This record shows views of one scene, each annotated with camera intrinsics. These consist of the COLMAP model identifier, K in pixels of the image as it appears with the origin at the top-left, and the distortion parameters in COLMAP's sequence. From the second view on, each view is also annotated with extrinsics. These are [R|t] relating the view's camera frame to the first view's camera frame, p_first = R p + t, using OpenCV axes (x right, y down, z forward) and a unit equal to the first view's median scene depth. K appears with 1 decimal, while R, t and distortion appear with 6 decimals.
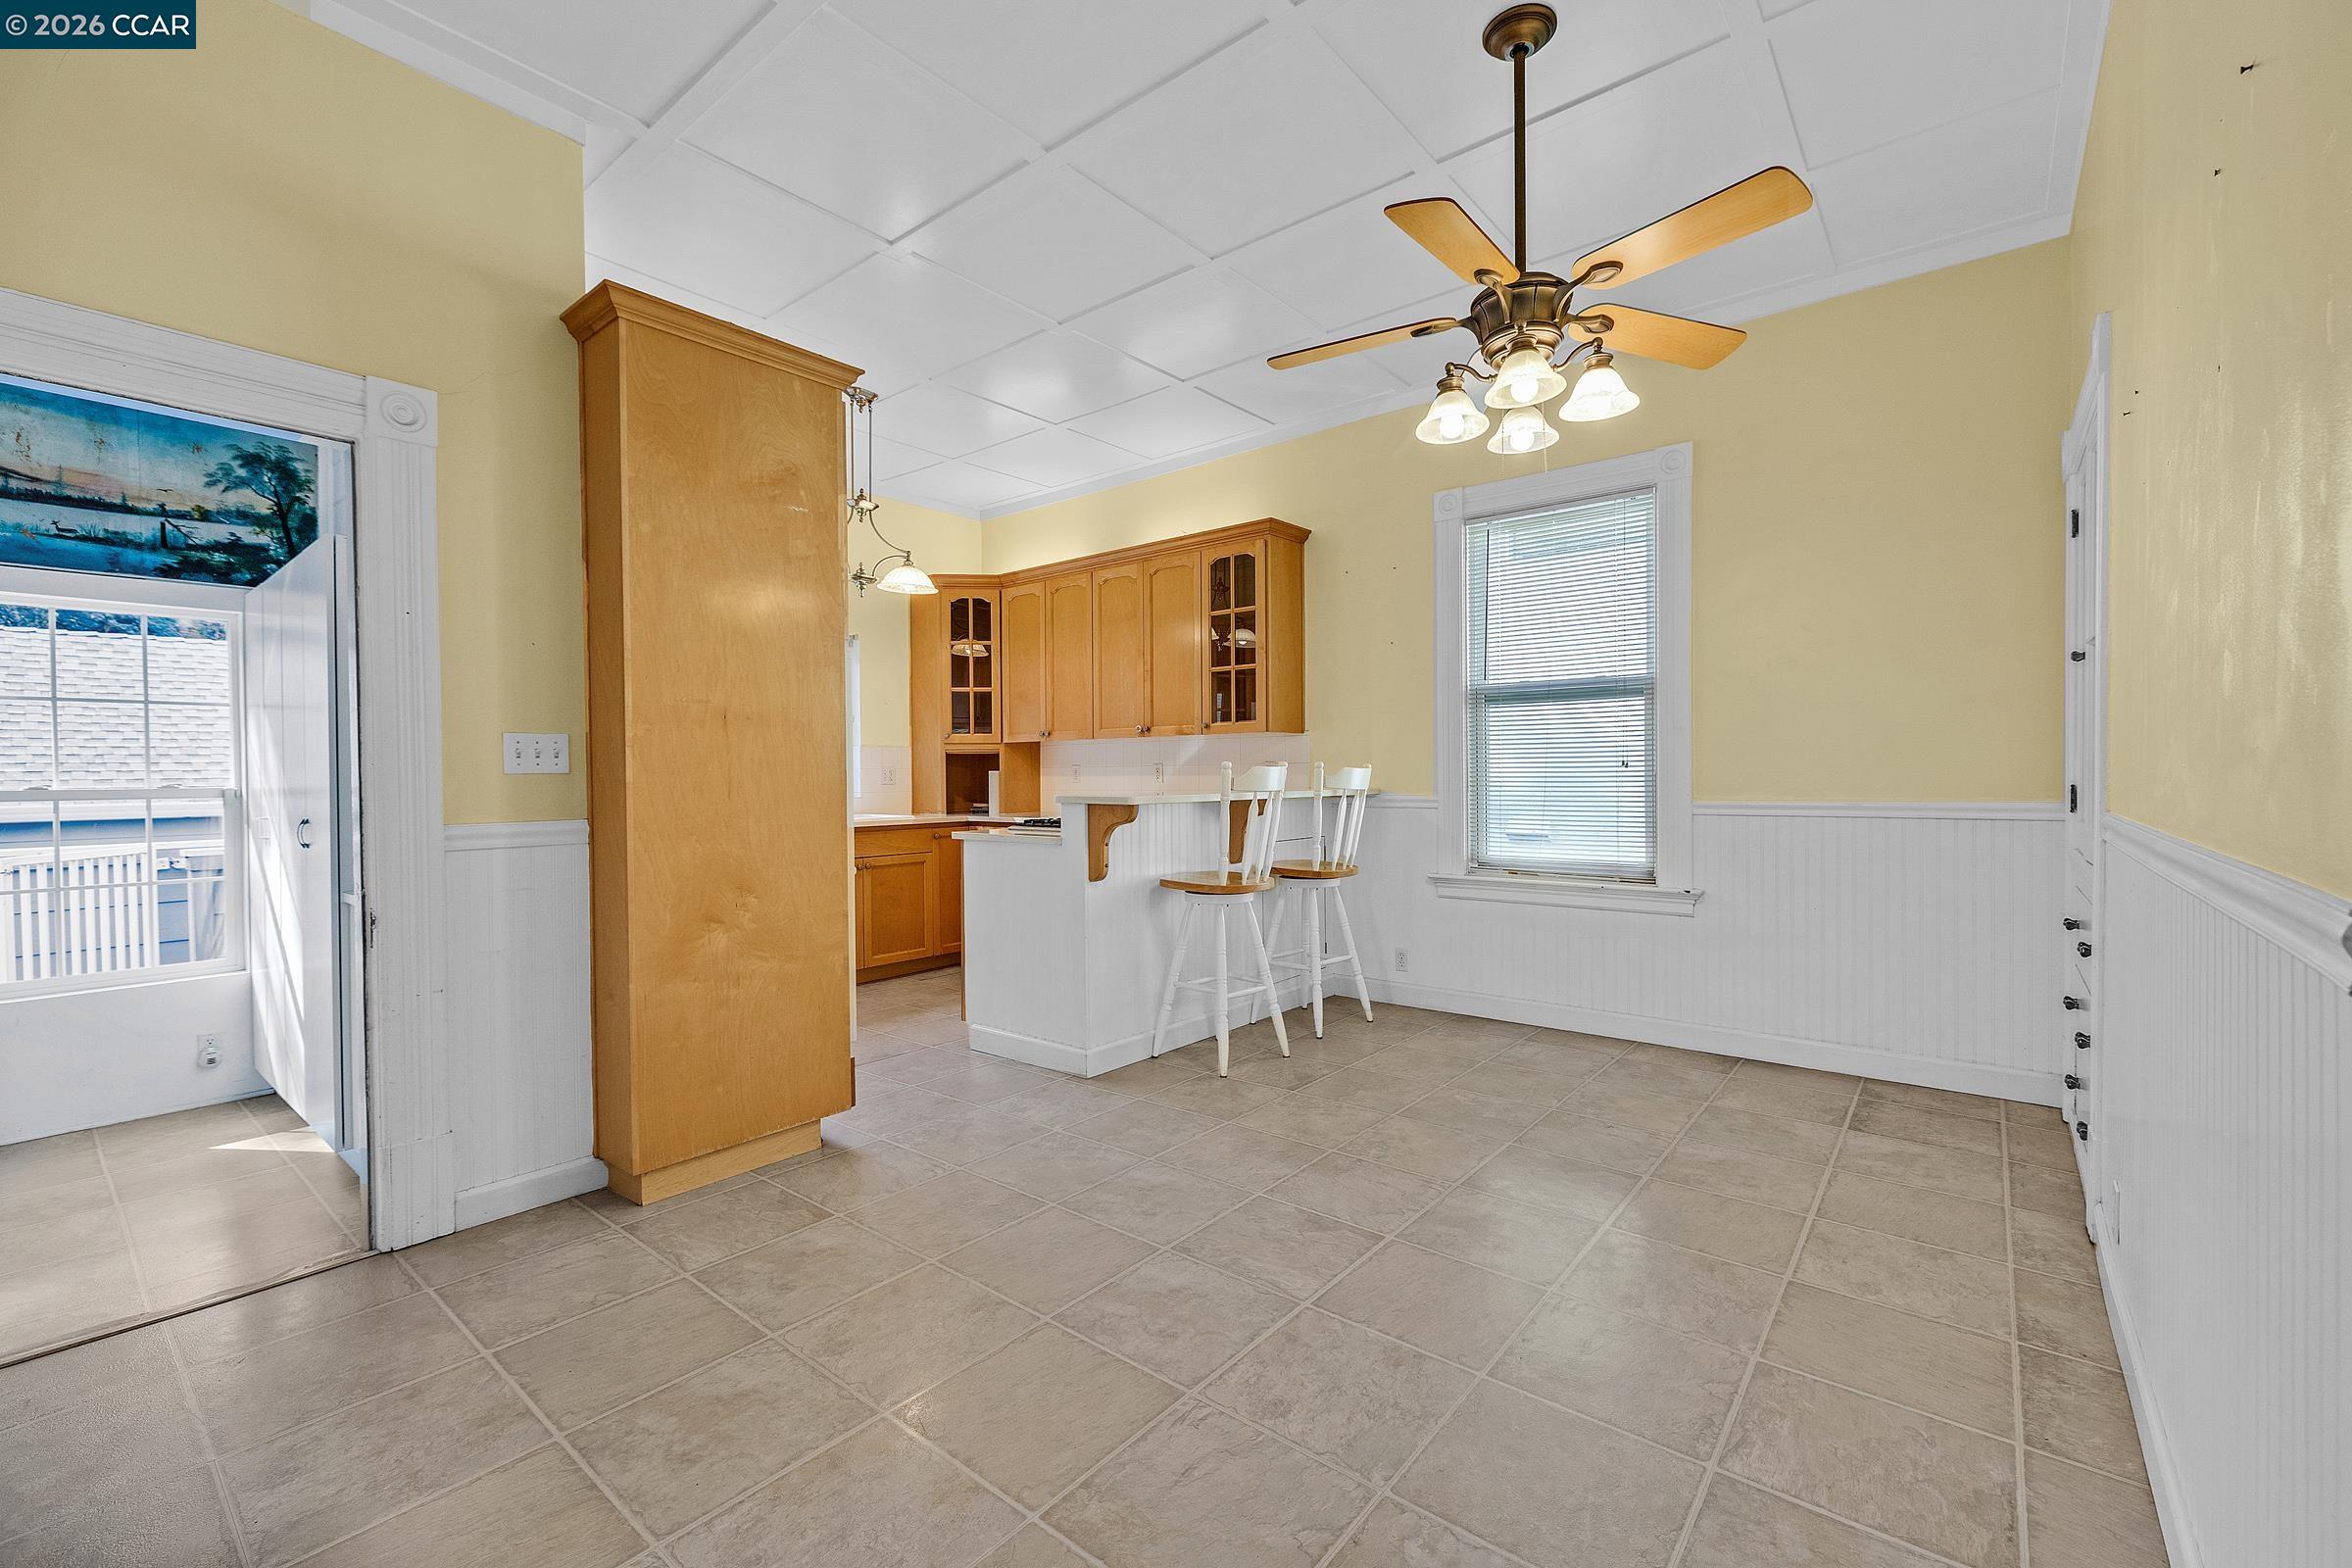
lens RADIAL K [[978.8, 0, 1176.0], [0, 978.8, 780.3], [0, 0, 1]] dist [0.001598, -0.000469]
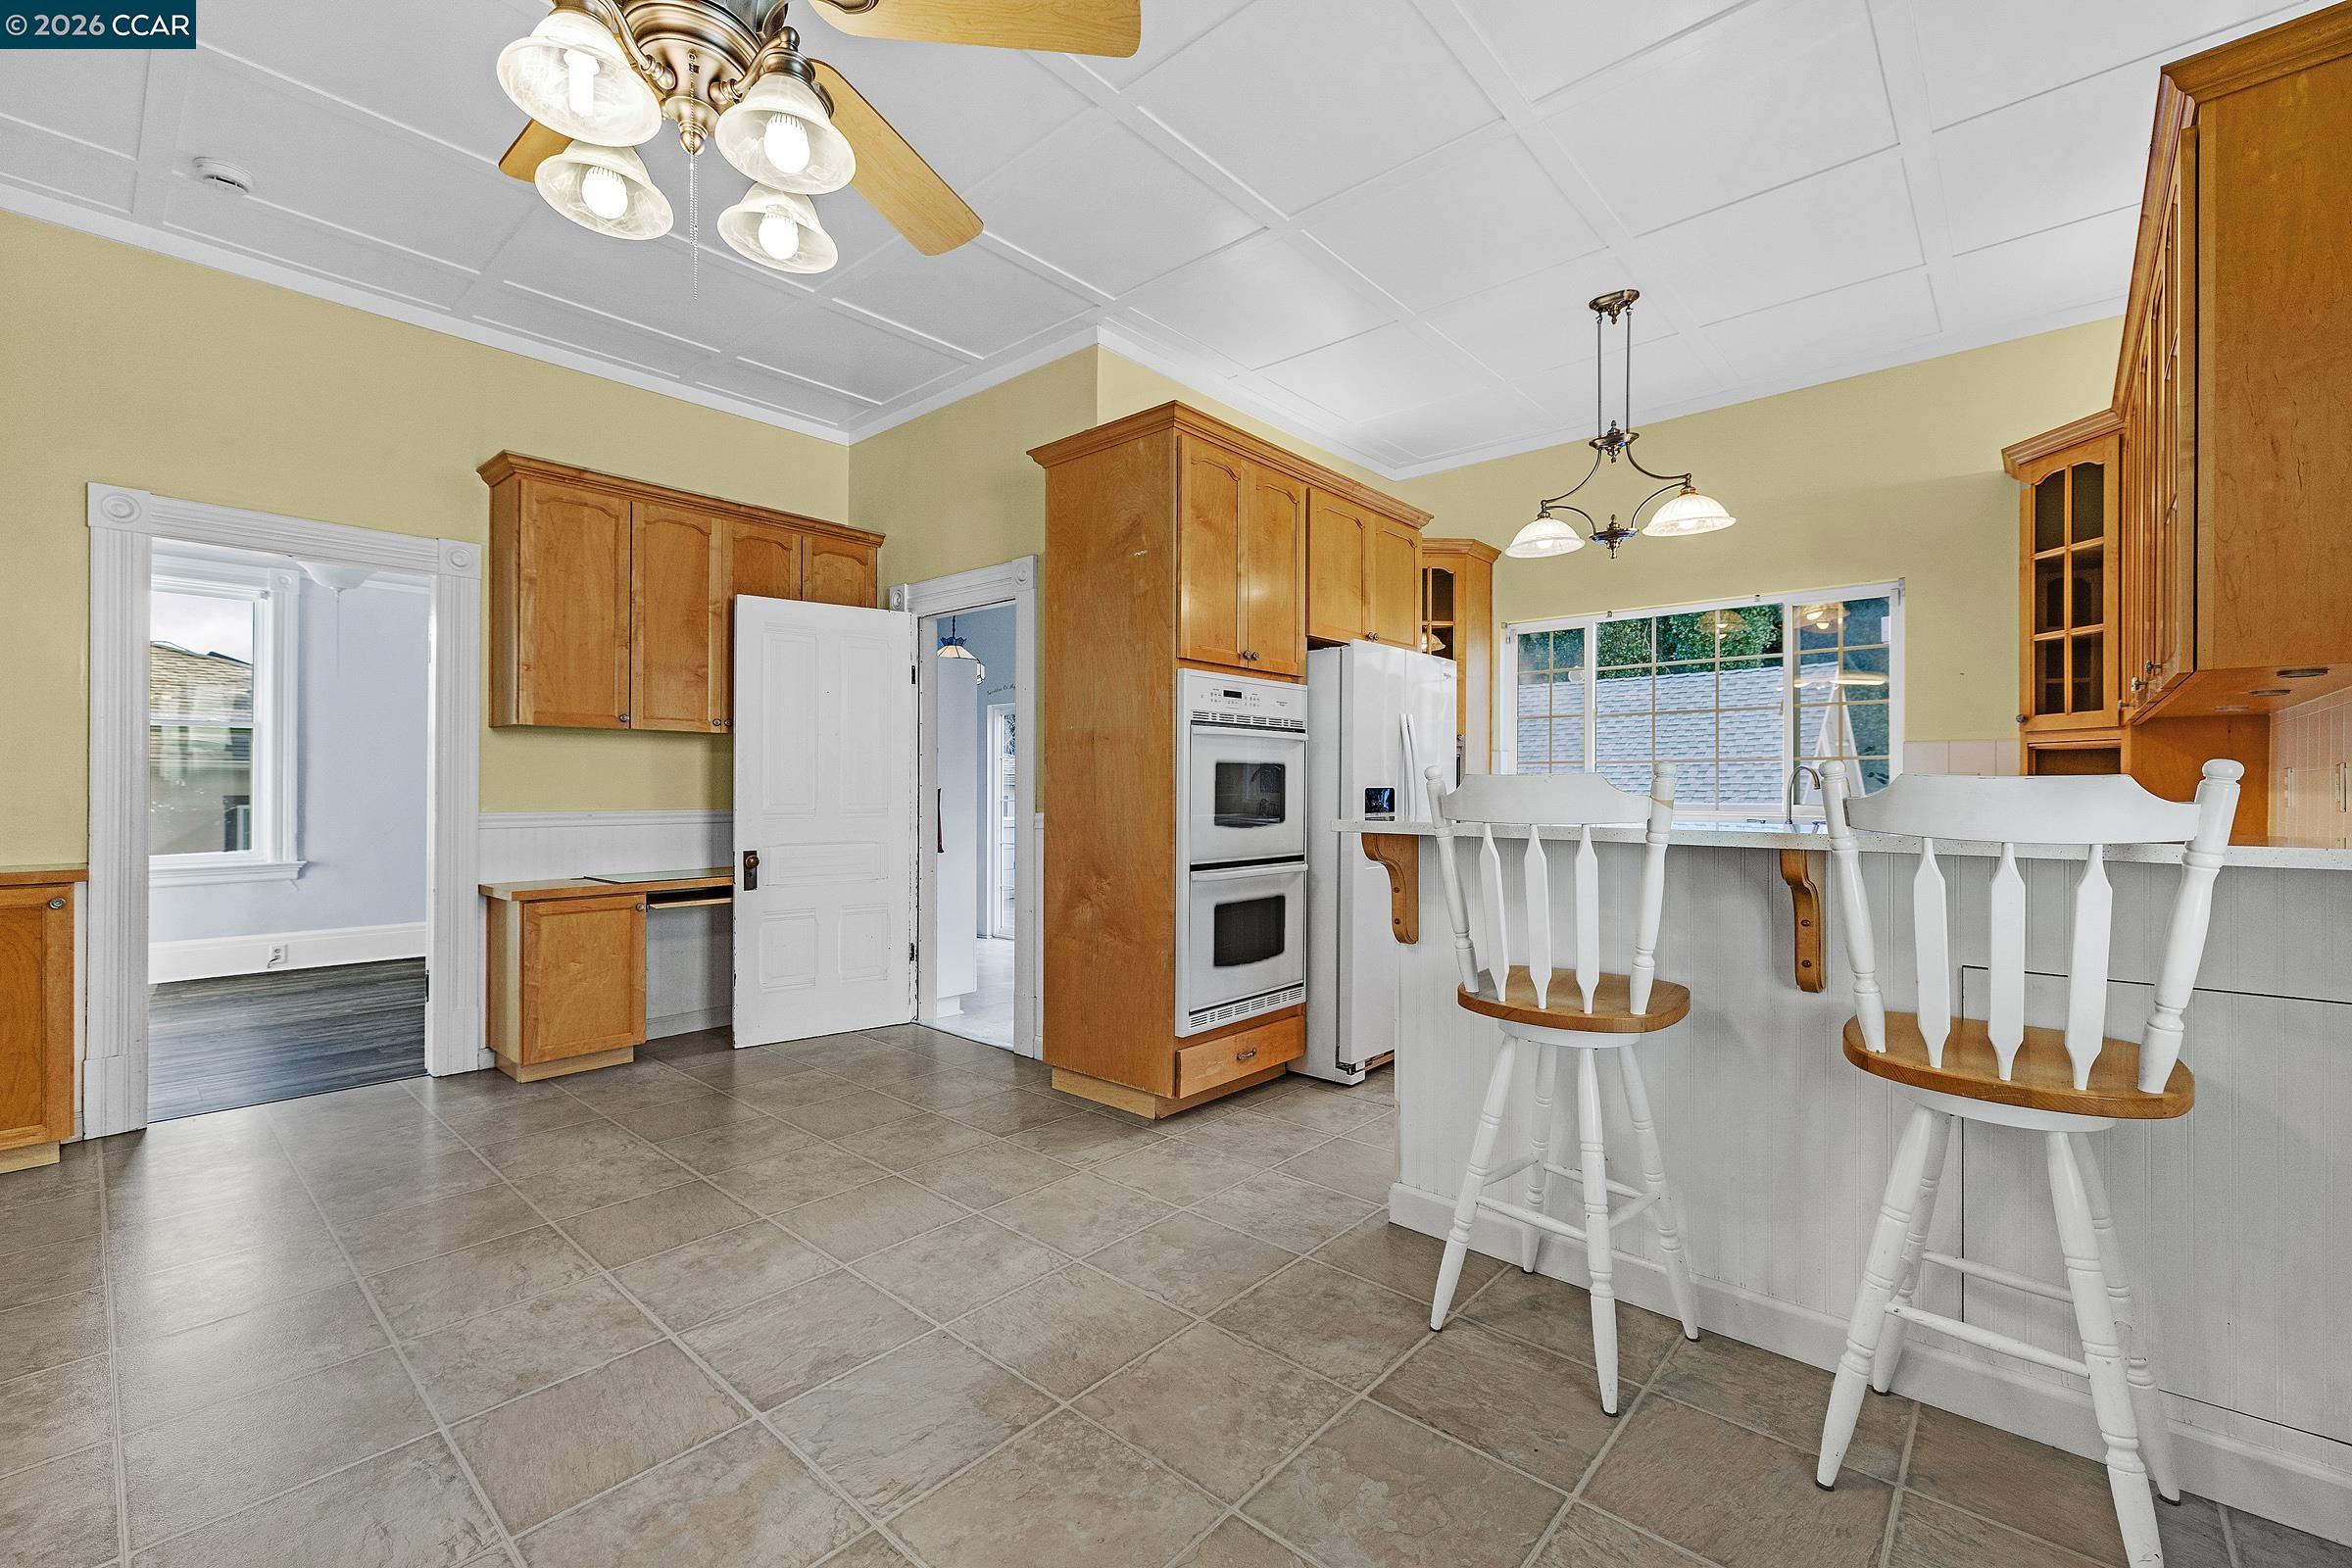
lens RADIAL K [[978.8, 0, 1165.4], [0, 978.8, 783.6], [0, 0, 1]] dist [0.001598, -0.000469]
pose [[-0.038607, 0.006267, -0.999235, 0.725793], [-0.008867, 0.999939, 0.006614, -0.013739], [0.999215, 0.009115, -0.038549, 1.025260]]
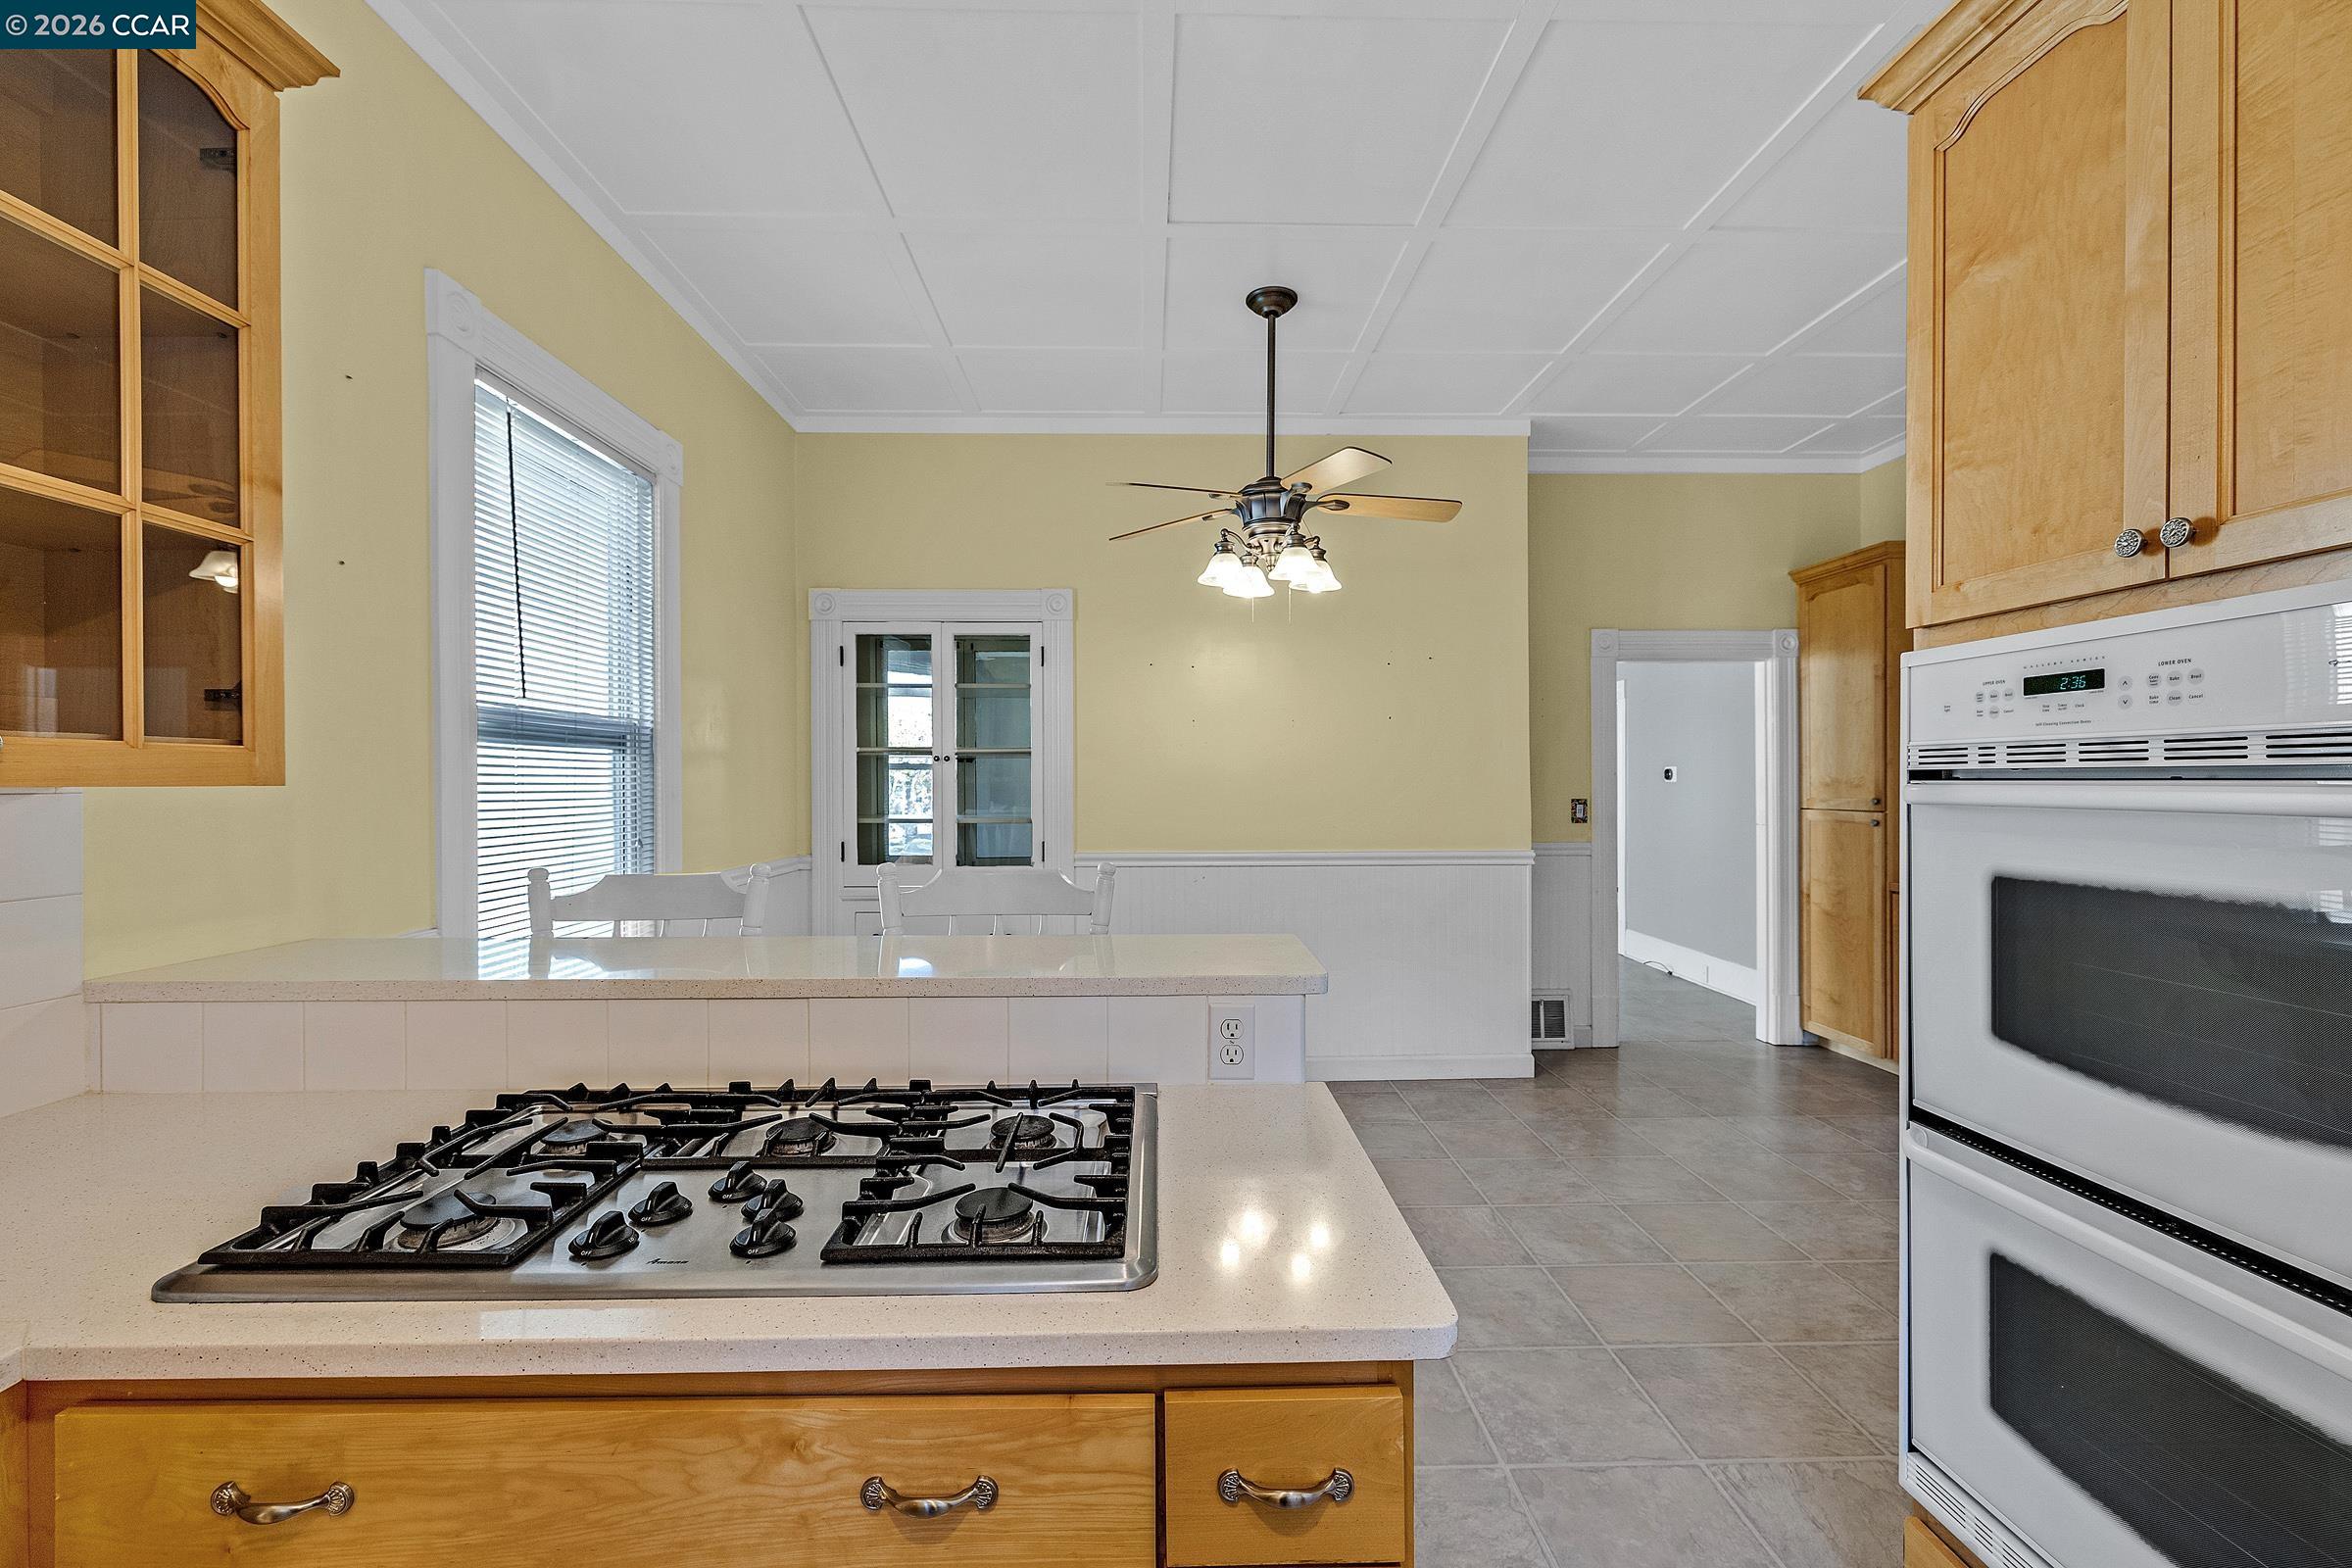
lens RADIAL K [[978.8, 0, 1173.0], [0, 978.8, 790.0], [0, 0, 1]] dist [0.001598, -0.000469]
pose [[-0.654176, 0.003942, 0.756332, -0.456379], [0.013383, 0.999890, 0.006364, -0.074254], [-0.756224, 0.014285, -0.654157, 1.569771]]
